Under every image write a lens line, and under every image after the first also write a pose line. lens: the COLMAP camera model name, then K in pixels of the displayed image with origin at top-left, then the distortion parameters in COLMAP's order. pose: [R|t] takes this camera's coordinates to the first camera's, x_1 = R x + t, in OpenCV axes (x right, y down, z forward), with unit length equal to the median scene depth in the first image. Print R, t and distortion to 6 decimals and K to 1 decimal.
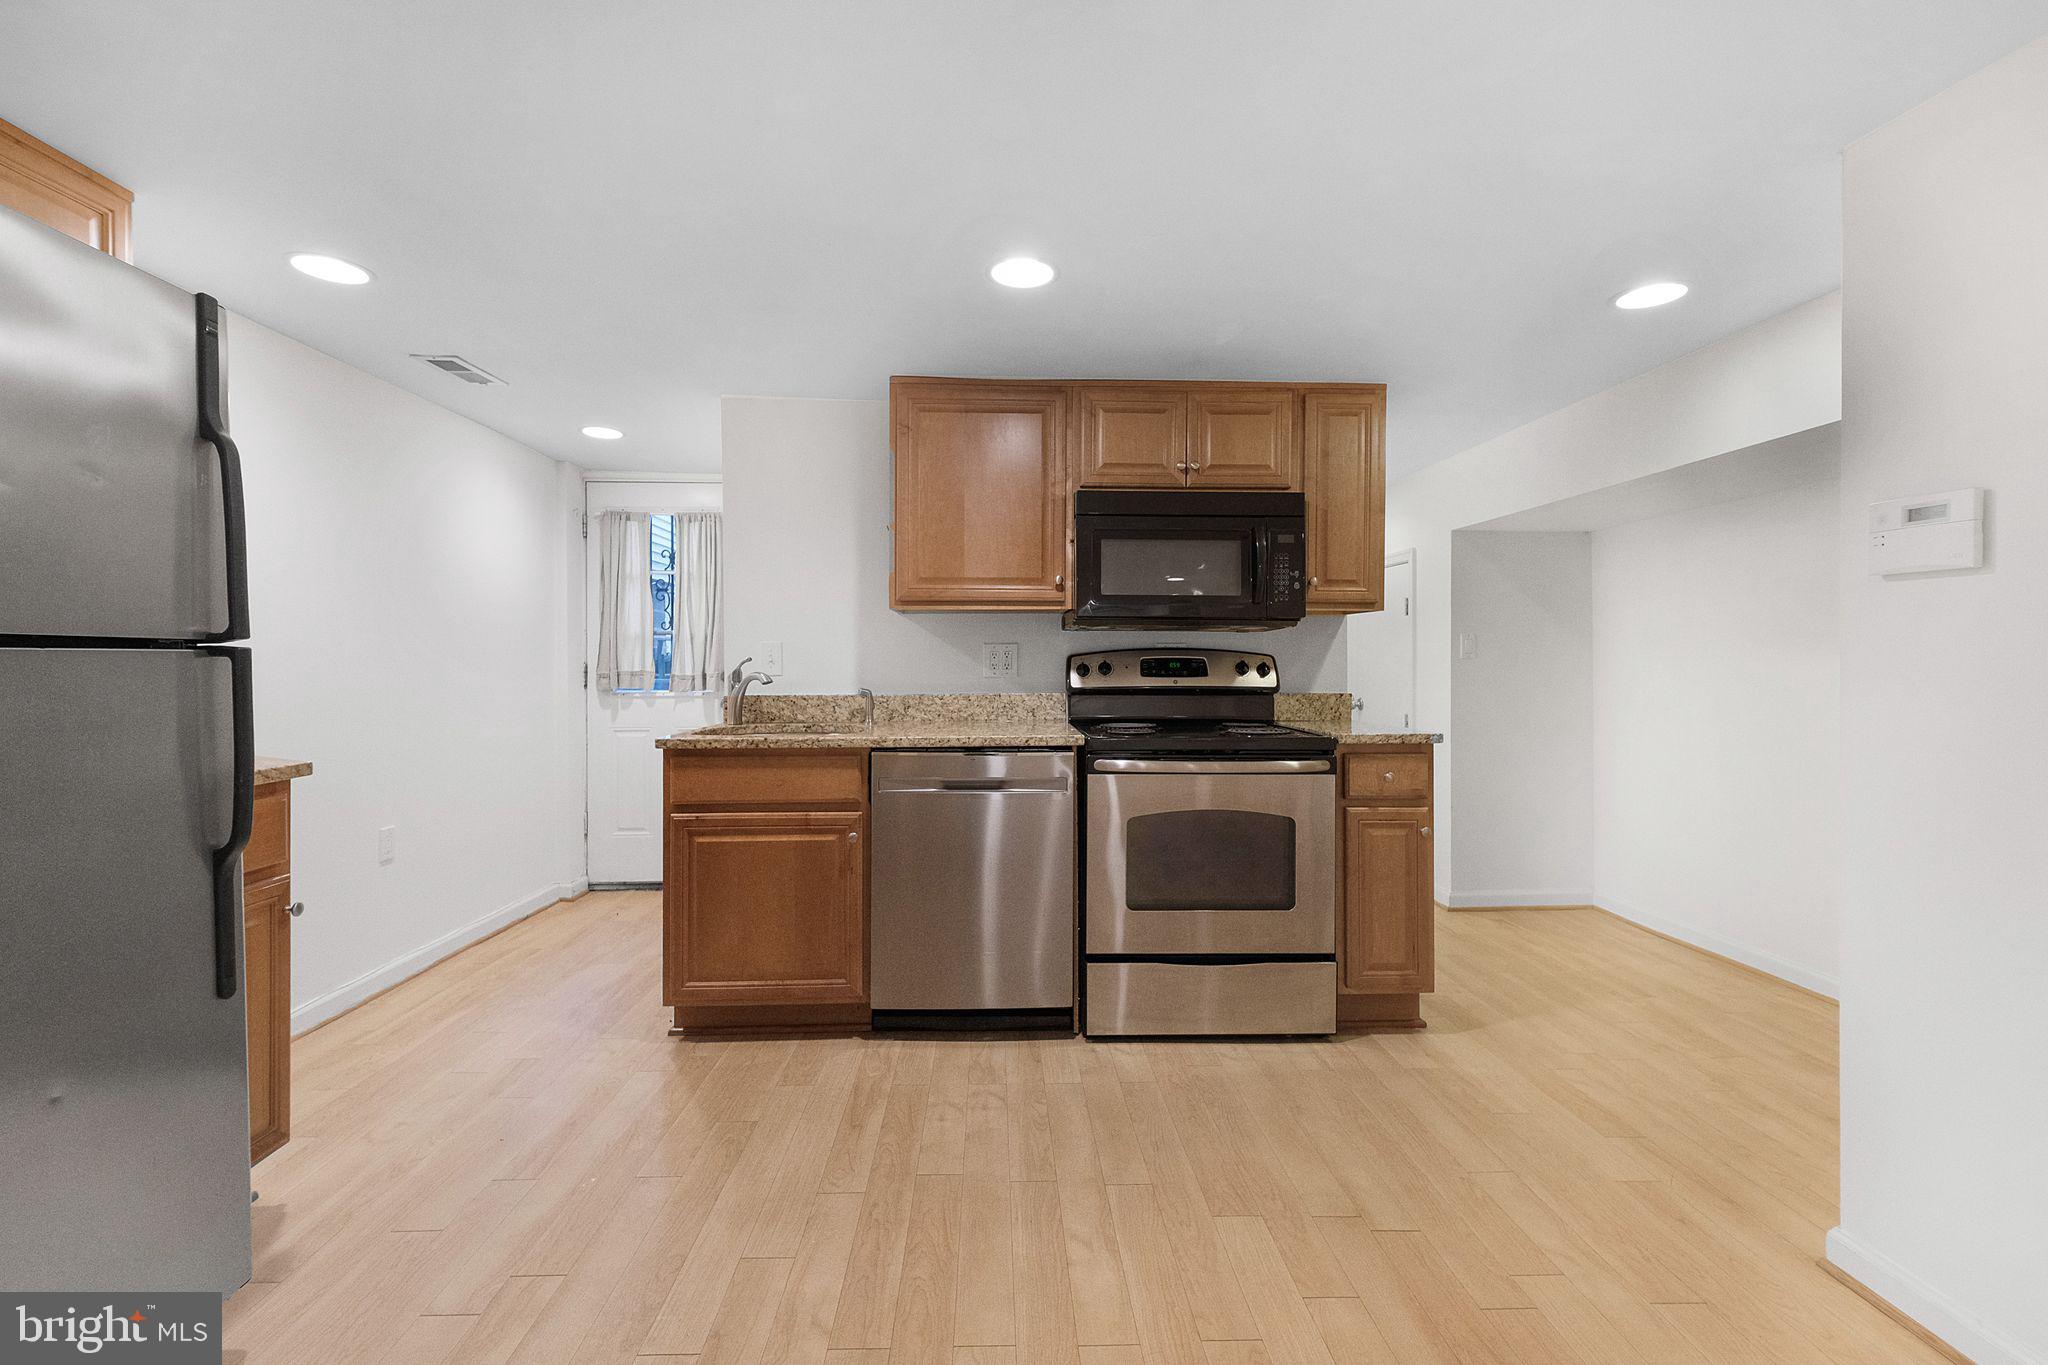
lens RADIAL K [[880.6, 0, 1011.4], [0, 880.6, 671.2], [0, 0, 1]] dist [-0.003791, 0.000370]
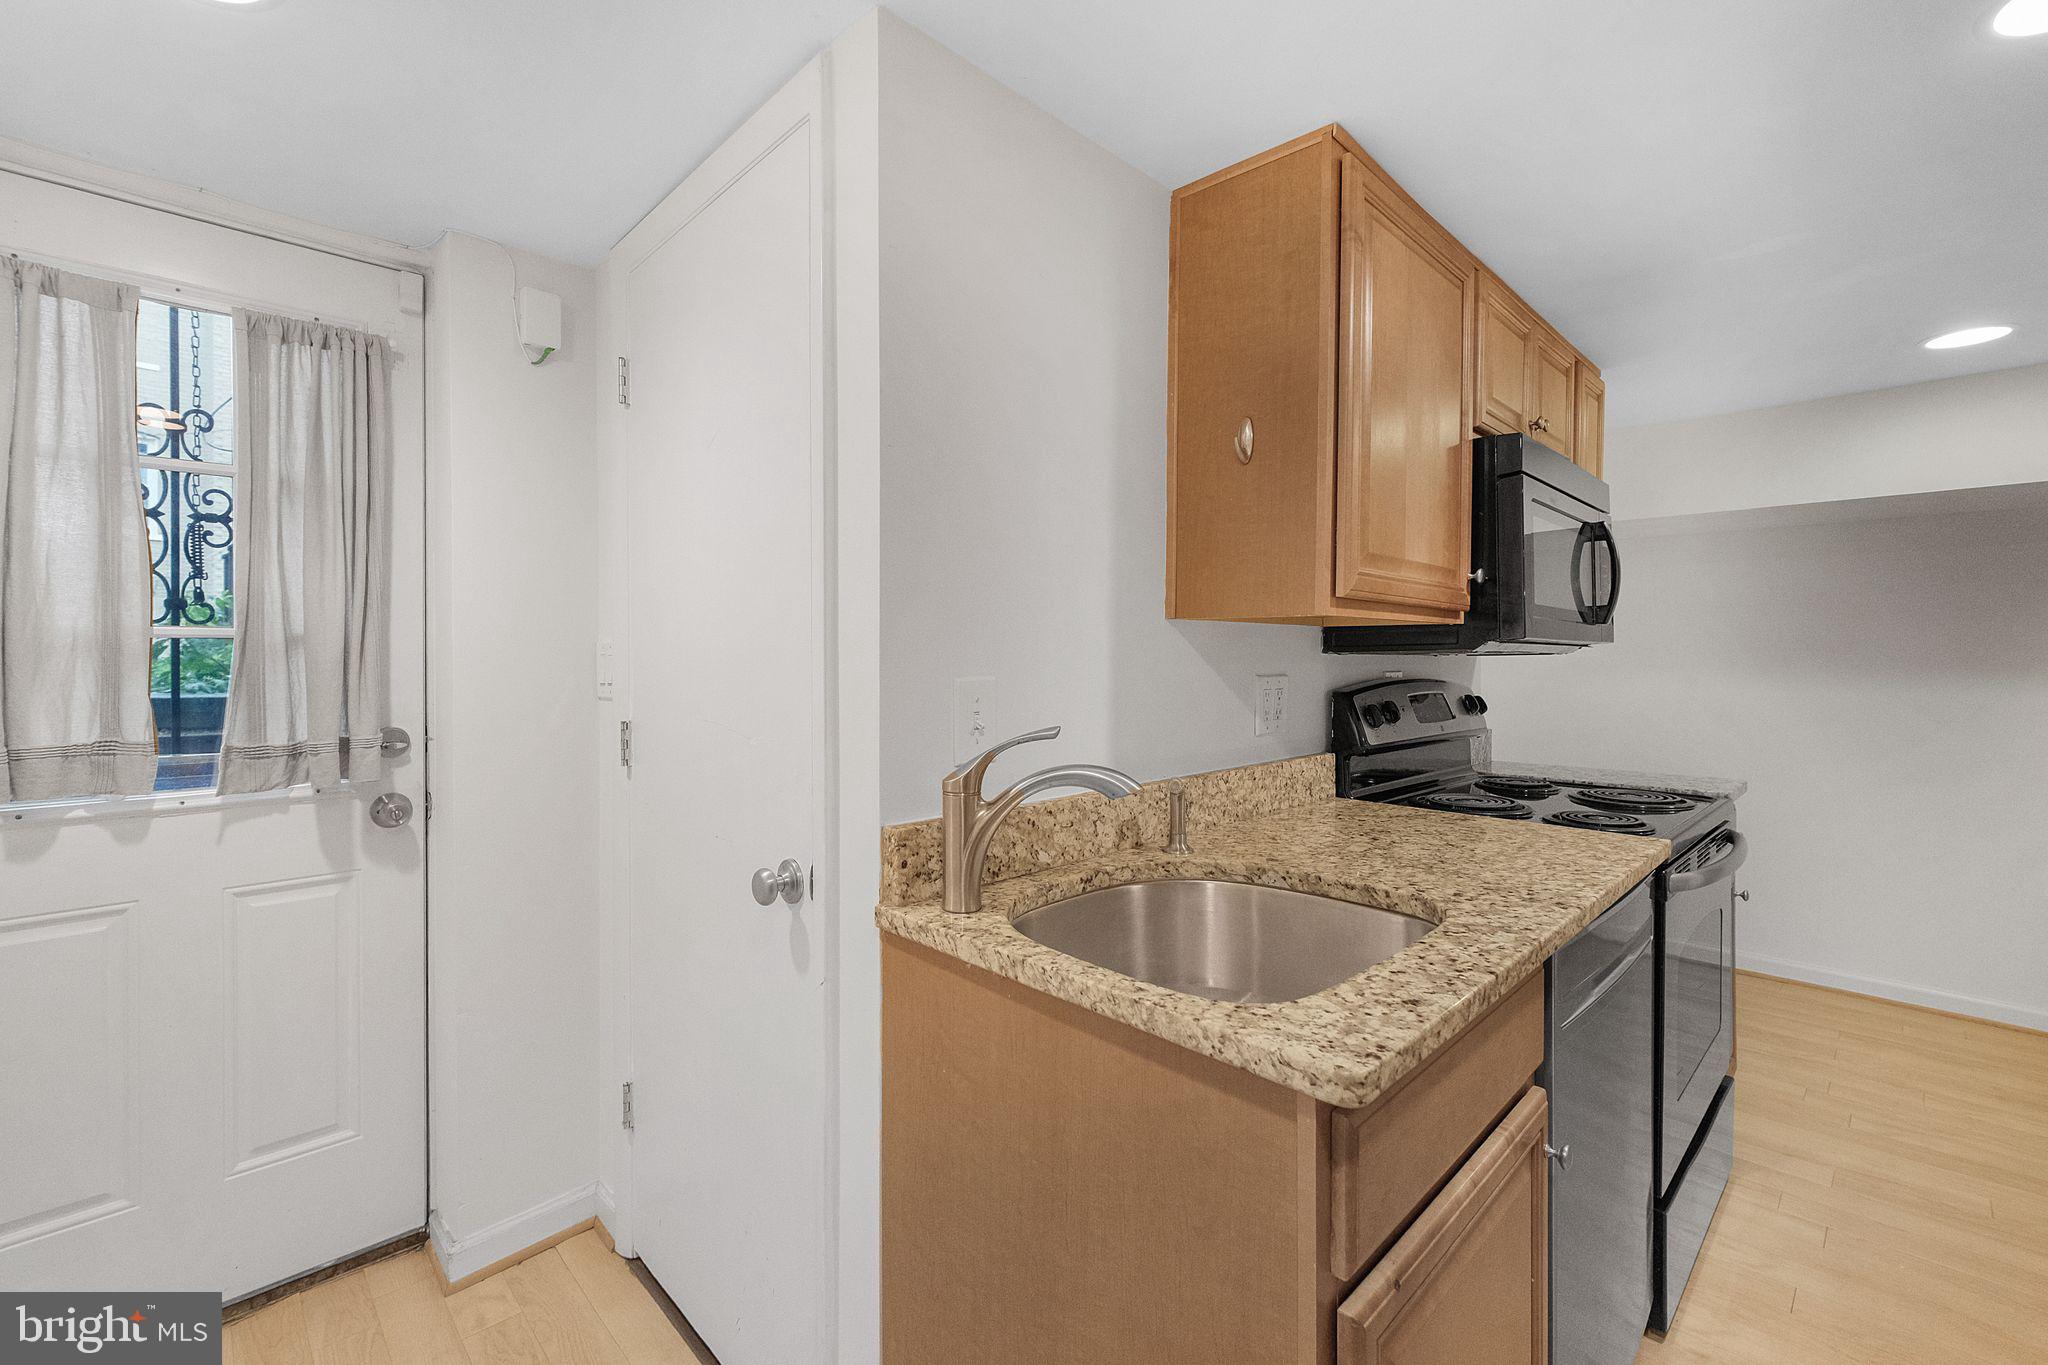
lens RADIAL K [[880.6, 0, 1066.2], [0, 880.6, 657.1], [0, 0, 1]] dist [-0.003791, 0.000370]
pose [[0.735124, 0.004417, 0.677918, -0.561357], [0.003176, 0.999945, -0.009960, -0.042591], [-0.677925, 0.009475, 0.735070, 0.739504]]
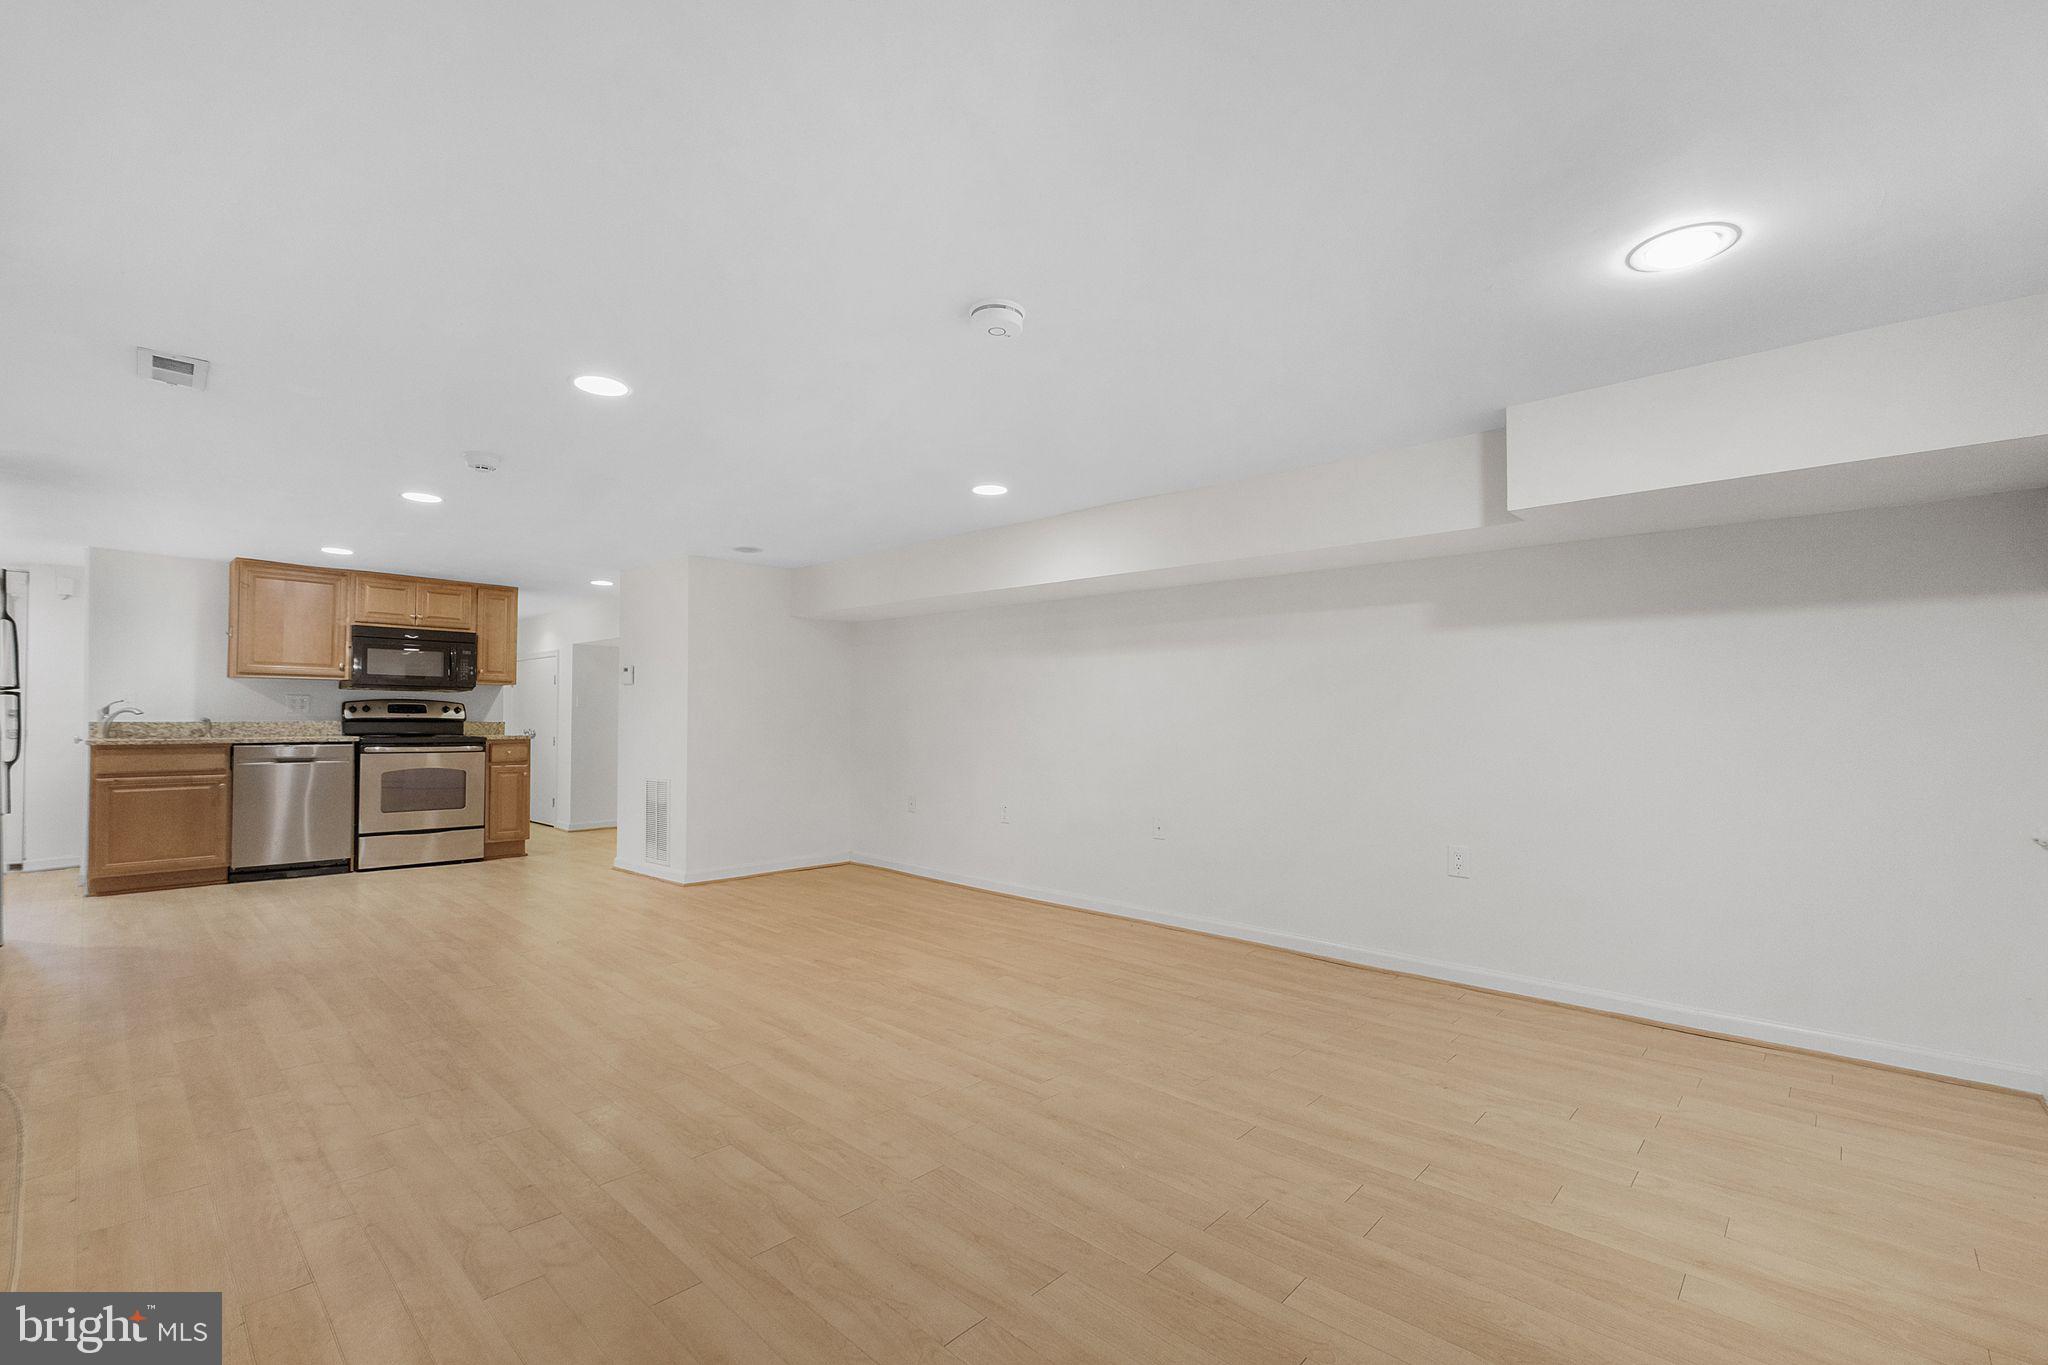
lens RADIAL K [[880.6, 0, 1027.4], [0, 880.6, 703.7], [0, 0, 1]] dist [-0.003791, 0.000370]
pose [[0.702233, 0.016549, 0.711755, -0.282982], [0.003778, 0.999629, -0.026971, 0.048643], [-0.711938, 0.021629, 0.701910, -1.604564]]
